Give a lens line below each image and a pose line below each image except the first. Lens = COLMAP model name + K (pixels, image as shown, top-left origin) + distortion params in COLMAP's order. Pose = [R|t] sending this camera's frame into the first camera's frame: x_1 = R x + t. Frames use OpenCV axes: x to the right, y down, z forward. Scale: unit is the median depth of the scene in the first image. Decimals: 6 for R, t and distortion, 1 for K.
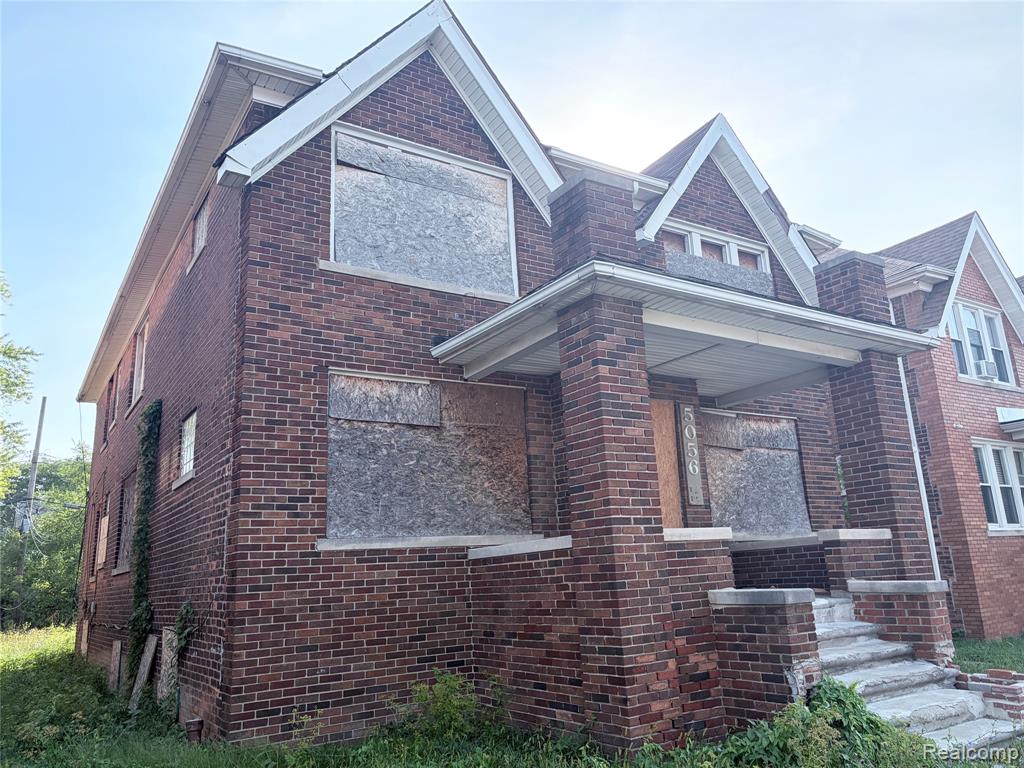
lens RADIAL K [[773.2, 0, 520.7], [0, 773.2, 379.1], [0, 0, 1]] dist [0.034553, -0.032779]
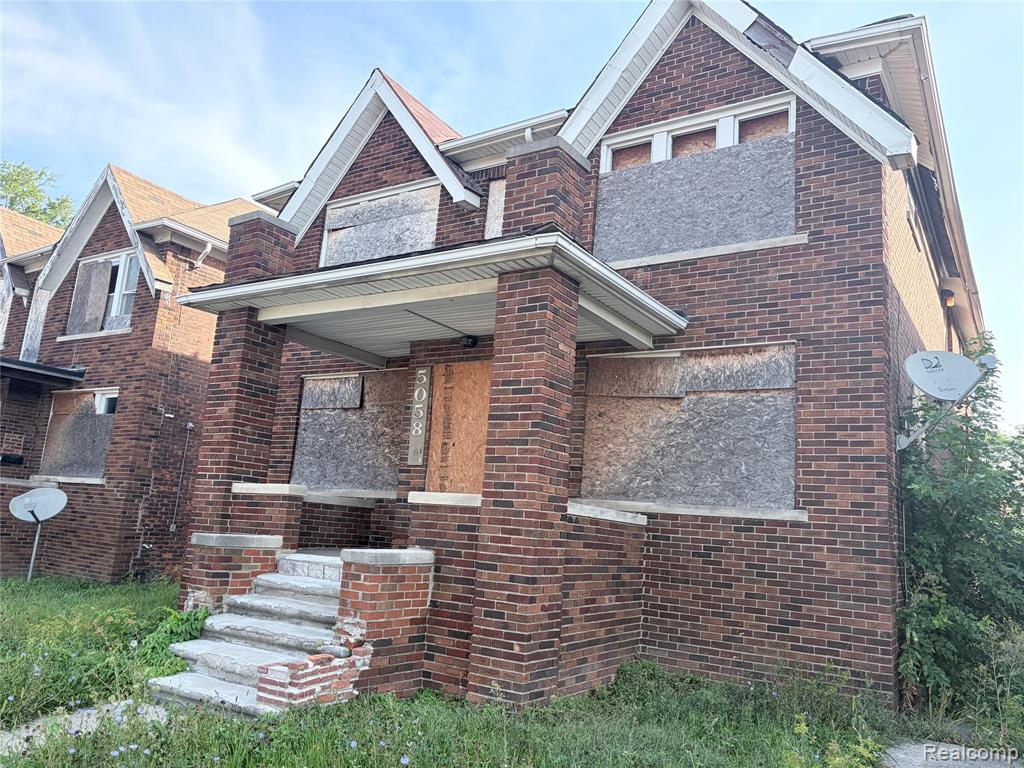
lens RADIAL K [[773.2, 0, 517.6], [0, 773.2, 381.7], [0, 0, 1]] dist [0.034553, -0.032779]
pose [[0.401273, -0.099240, -0.910566, 1.284239], [0.137432, 0.989383, -0.047266, 0.124153], [0.905589, -0.106174, 0.410652, 0.746697]]
